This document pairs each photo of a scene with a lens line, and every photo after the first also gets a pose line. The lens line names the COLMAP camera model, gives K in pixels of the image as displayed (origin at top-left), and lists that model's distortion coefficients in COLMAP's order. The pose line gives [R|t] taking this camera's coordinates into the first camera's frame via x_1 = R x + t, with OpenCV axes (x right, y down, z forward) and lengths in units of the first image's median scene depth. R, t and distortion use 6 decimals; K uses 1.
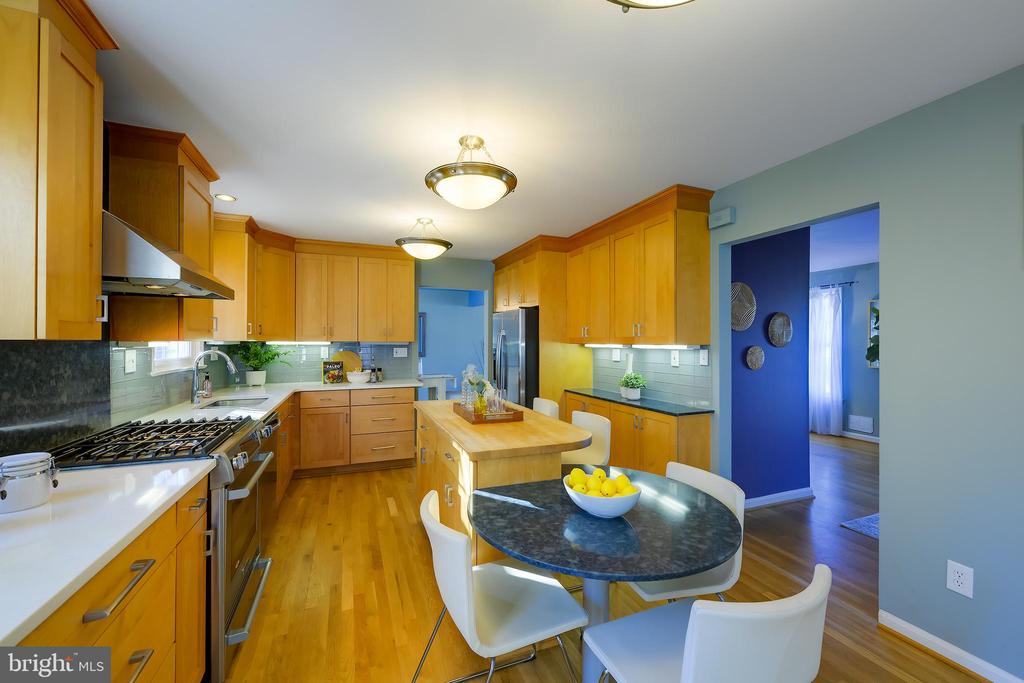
lens RADIAL K [[404.2, 0, 513.3], [0, 404.2, 342.8], [0, 0, 1]] dist [-0.003710, -0.000536]
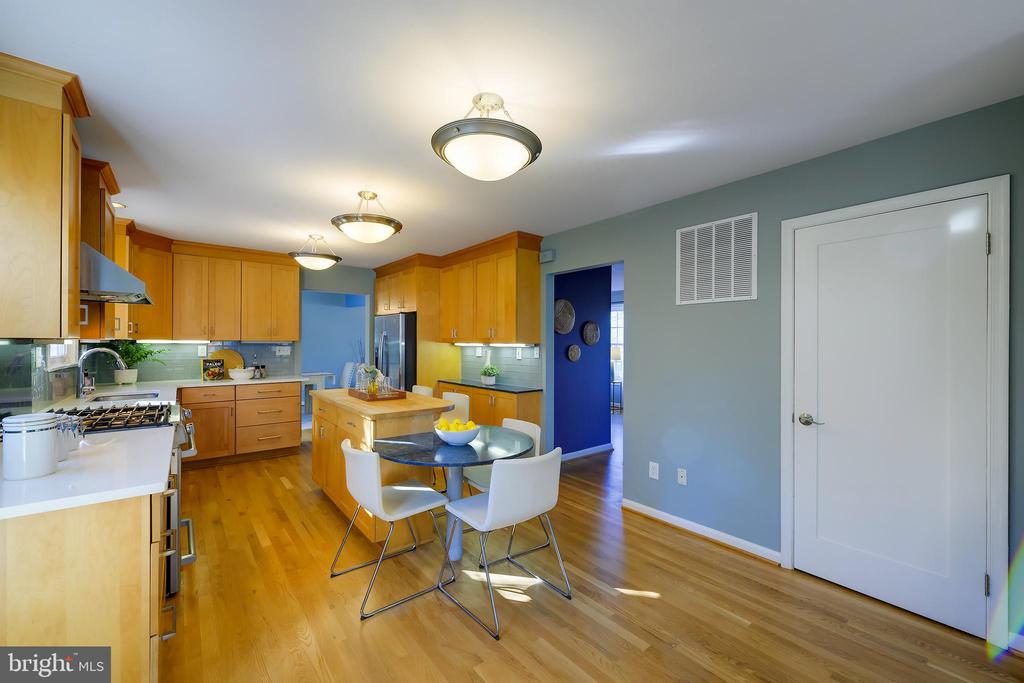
lens RADIAL K [[404.2, 0, 525.0], [0, 404.2, 344.3], [0, 0, 1]] dist [-0.003710, -0.000536]
pose [[0.945649, 0.001267, 0.325187, -0.030559], [-0.002416, 0.999992, 0.003129, 0.002520], [-0.325181, -0.003745, 0.945644, -0.332375]]
